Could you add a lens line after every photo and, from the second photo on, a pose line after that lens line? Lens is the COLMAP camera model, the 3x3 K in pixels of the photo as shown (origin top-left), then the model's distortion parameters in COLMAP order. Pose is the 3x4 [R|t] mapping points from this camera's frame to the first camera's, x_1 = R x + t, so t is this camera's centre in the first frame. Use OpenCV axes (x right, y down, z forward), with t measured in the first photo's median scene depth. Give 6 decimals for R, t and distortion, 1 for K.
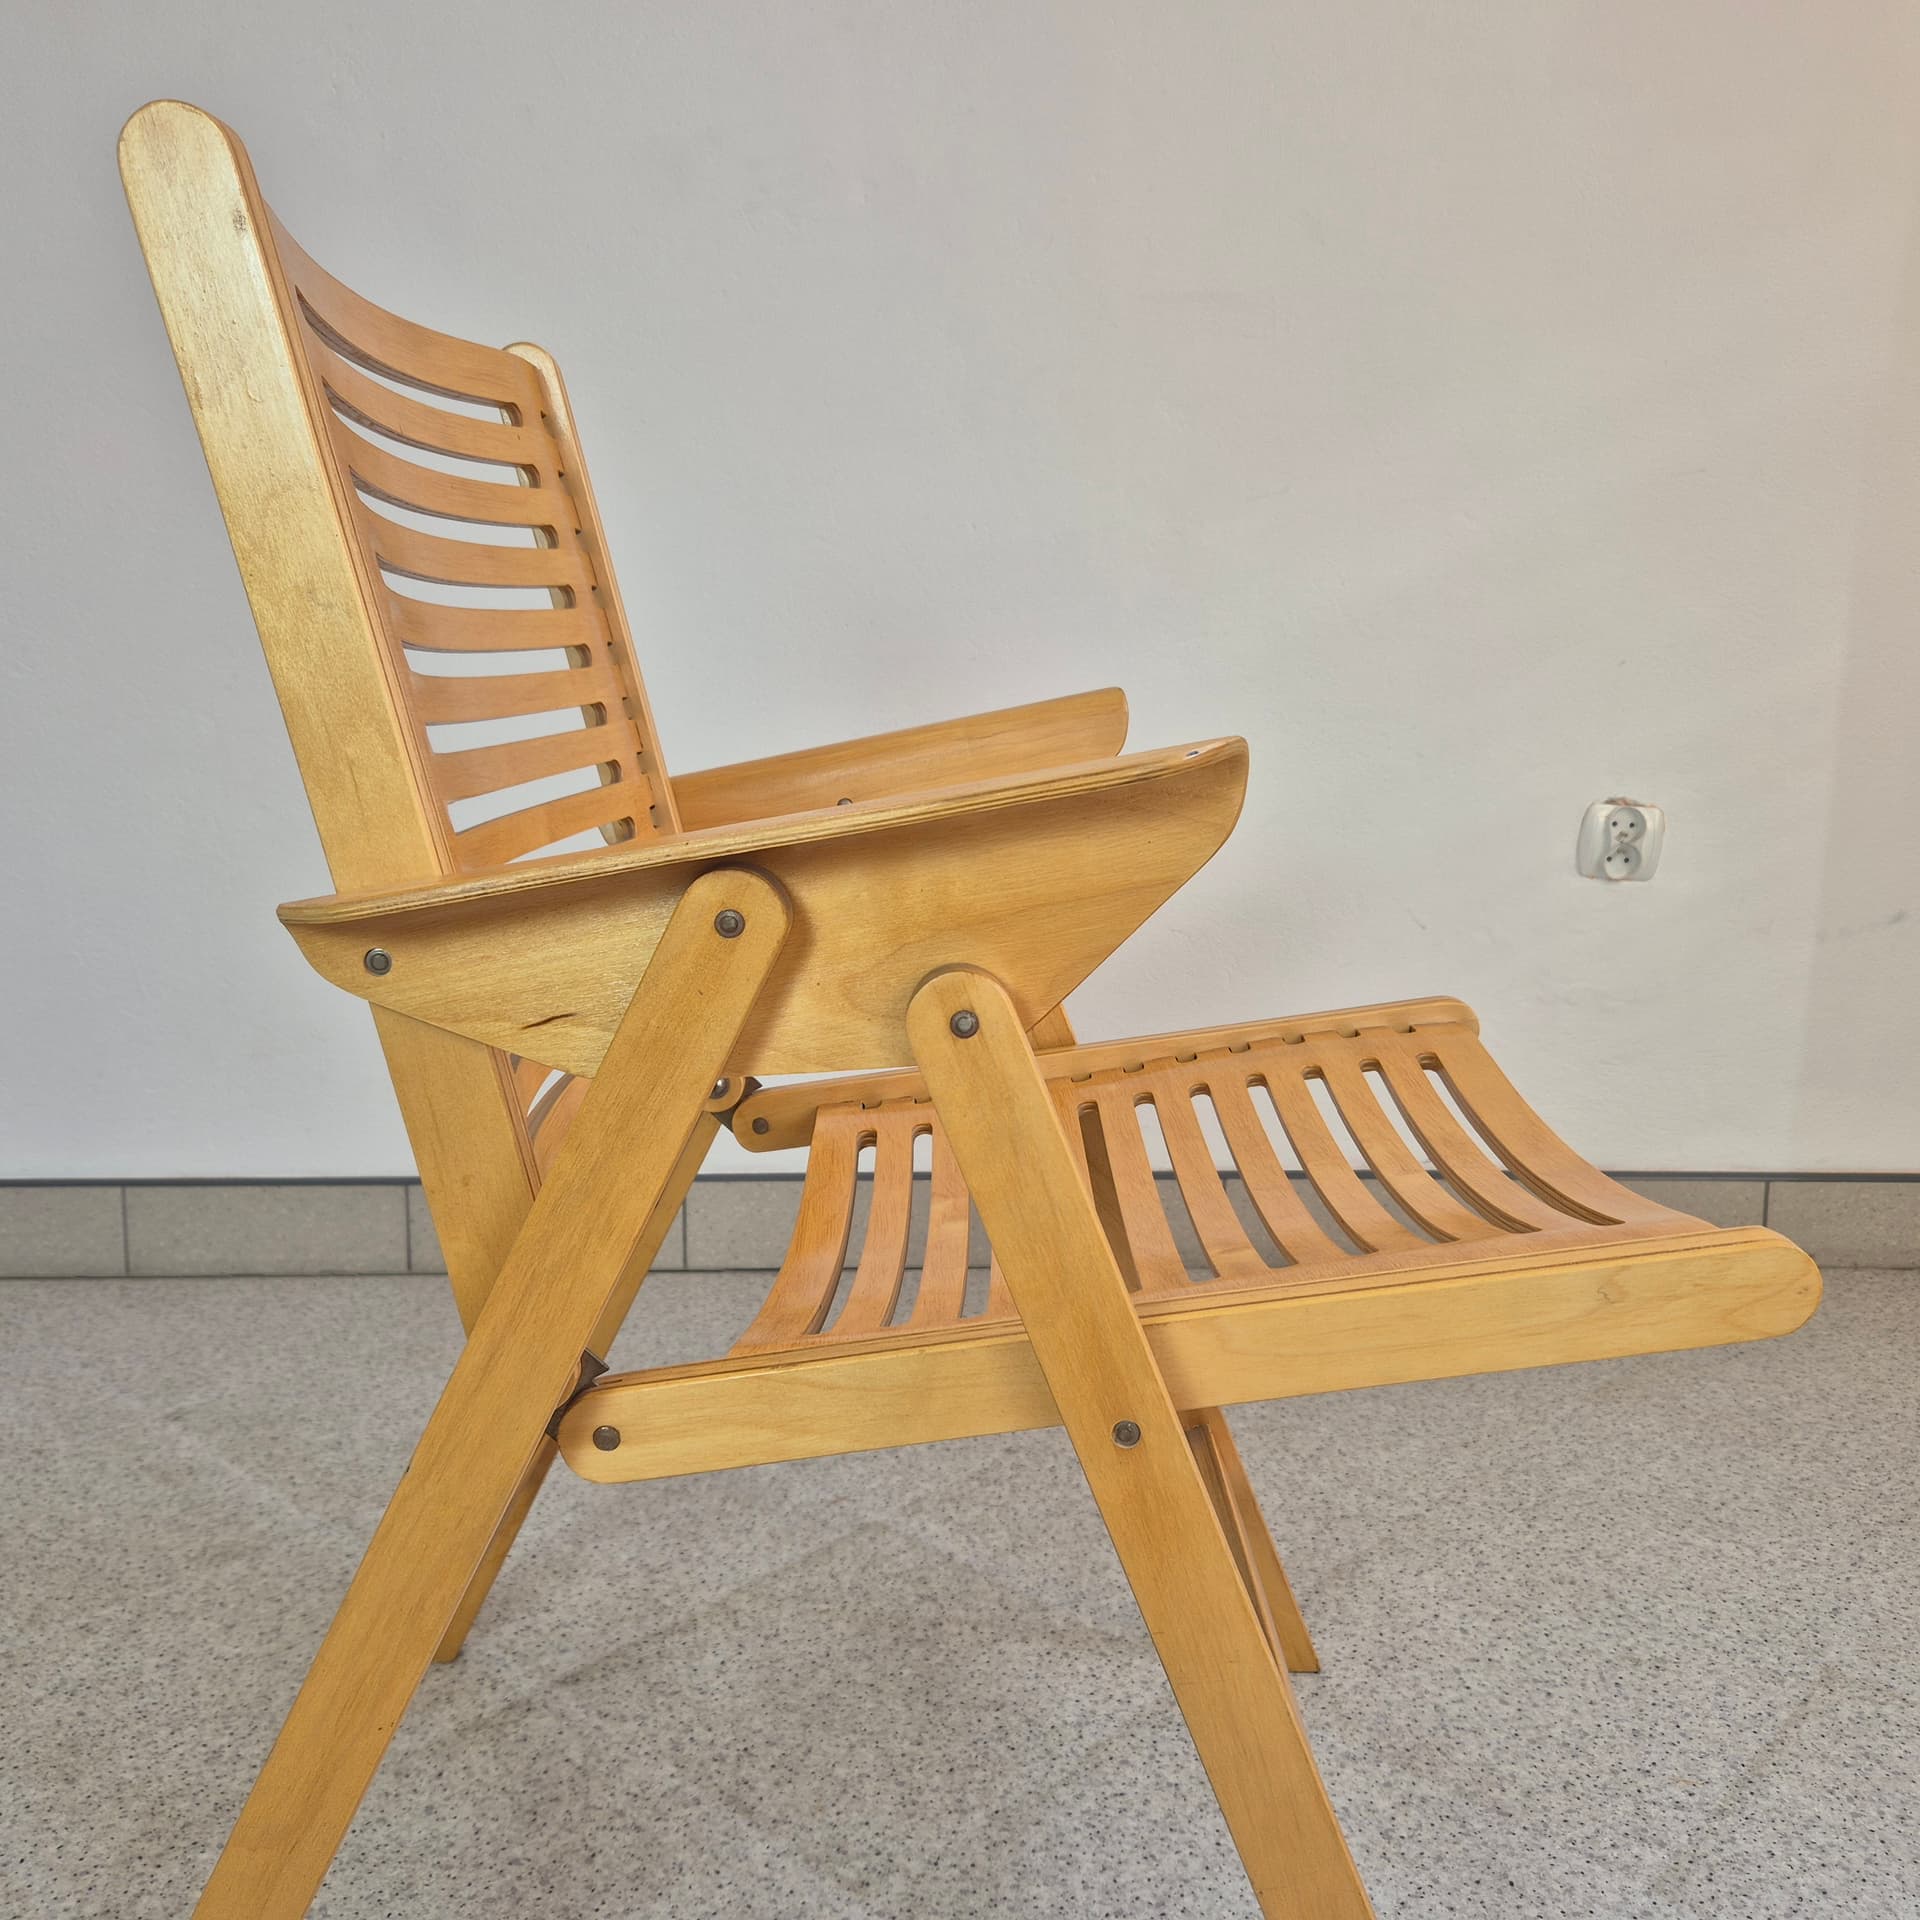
lens RADIAL K [[1737.5, 0, 960.0], [0, 1737.5, 960.0], [0, 0, 1]] dist [0.032794, -0.021591]
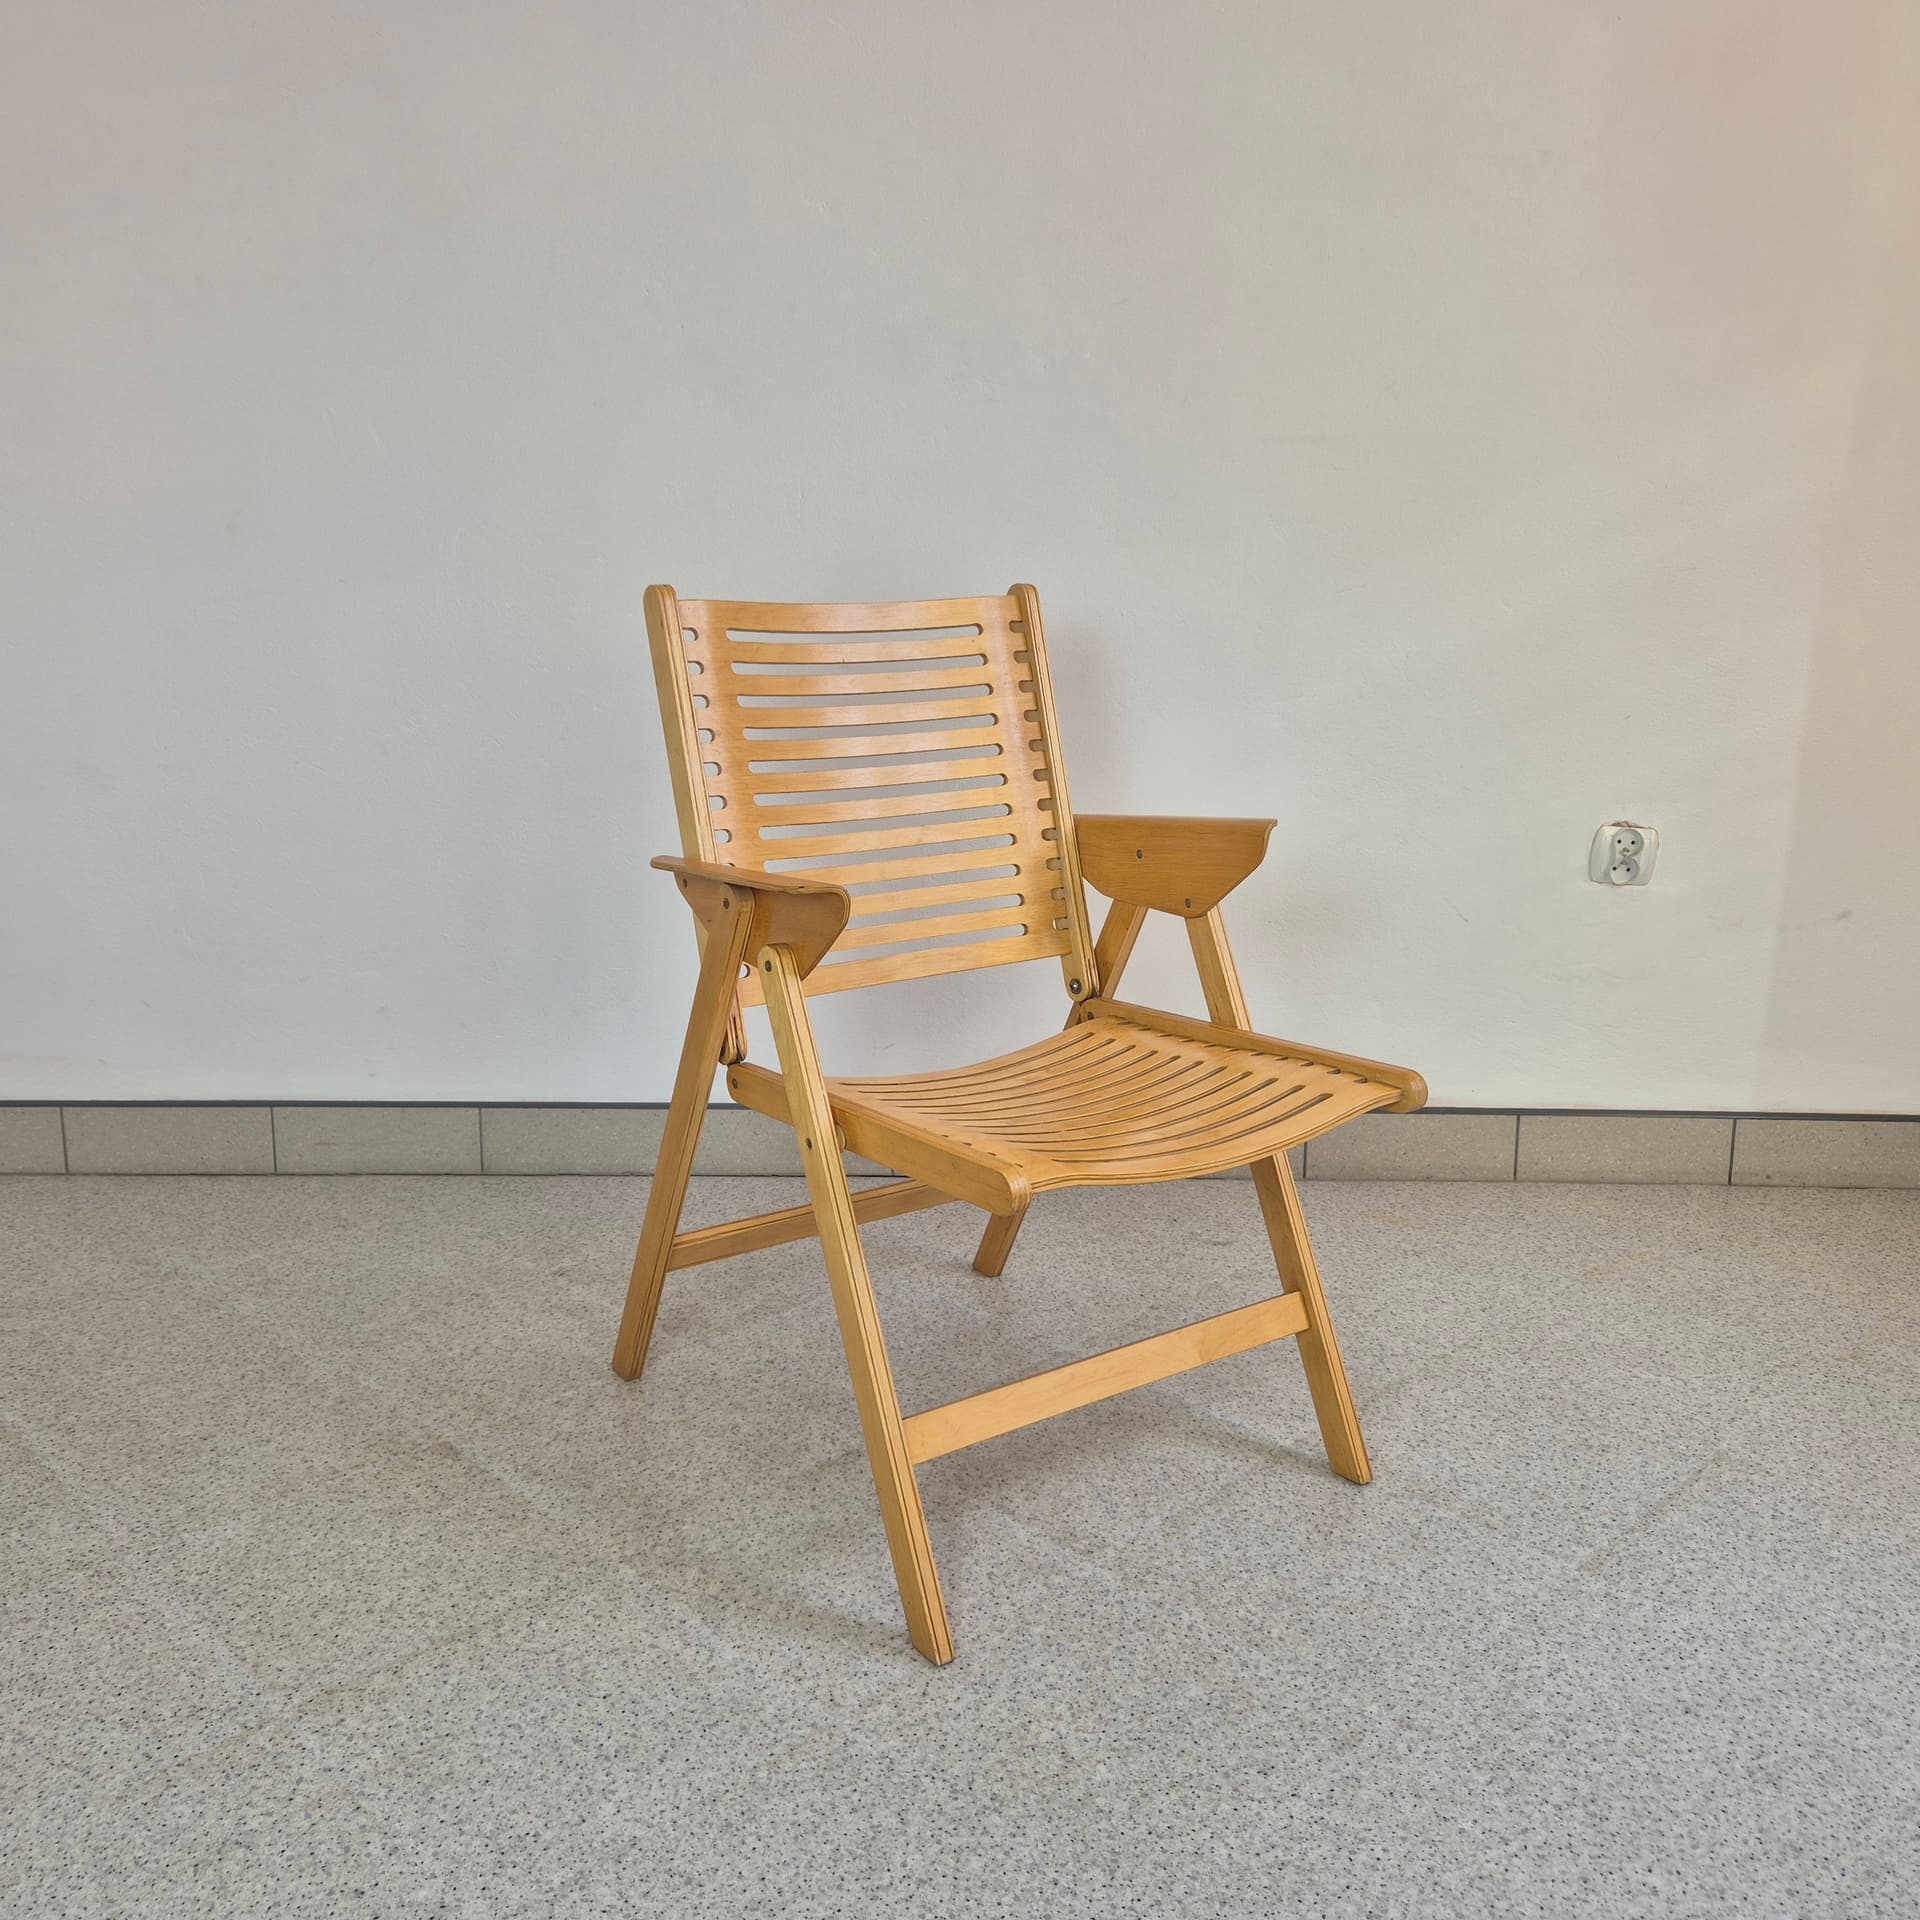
lens RADIAL K [[1723.0, 0, 946.2], [0, 1723.0, 962.0], [0, 0, 1]] dist [0.061770, -0.062912]
pose [[0.998961, 0.007949, -0.044872, -0.091889], [-0.005532, 0.998540, 0.053726, -0.082839], [0.045234, -0.053422, 0.997547, -0.452131]]
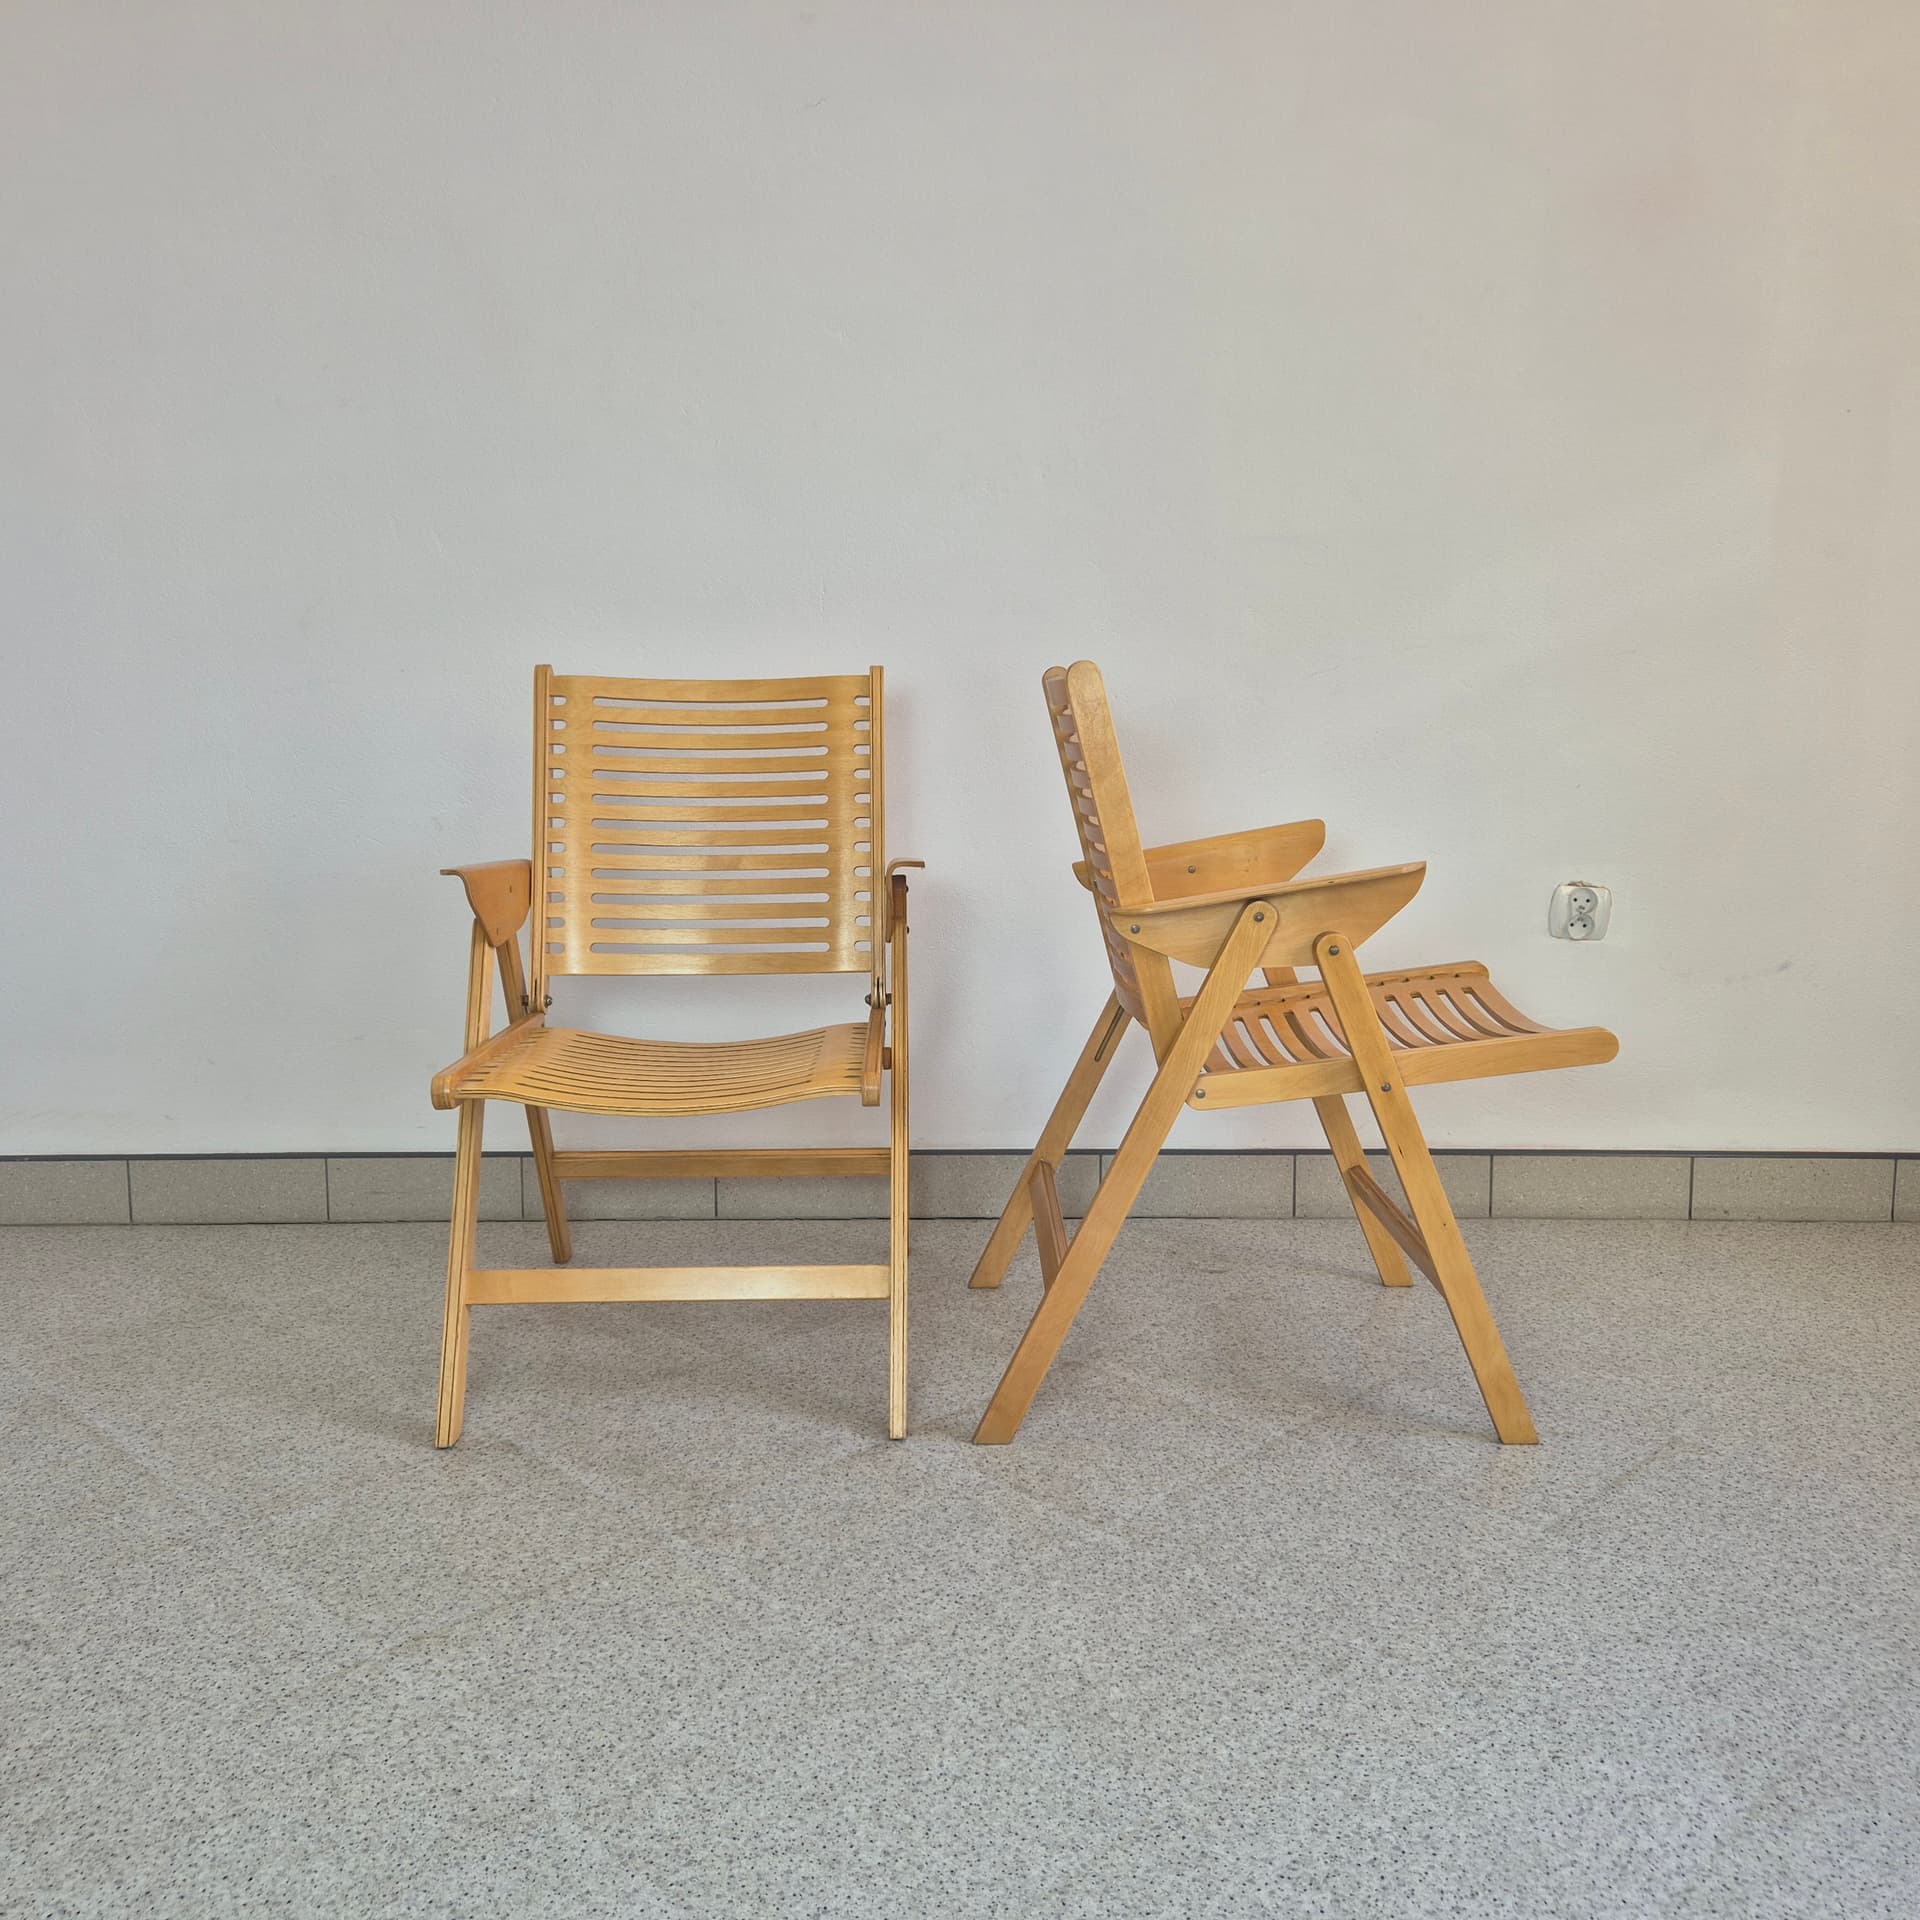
lens RADIAL K [[1716.2, 0, 957.5], [0, 1716.2, 956.8], [0, 0, 1]] dist [0.068460, -0.080904]
pose [[0.999341, -0.002954, -0.036169, -0.103398], [0.002444, 0.999897, -0.014113, -0.020690], [0.036207, 0.014016, 0.999246, -0.598722]]
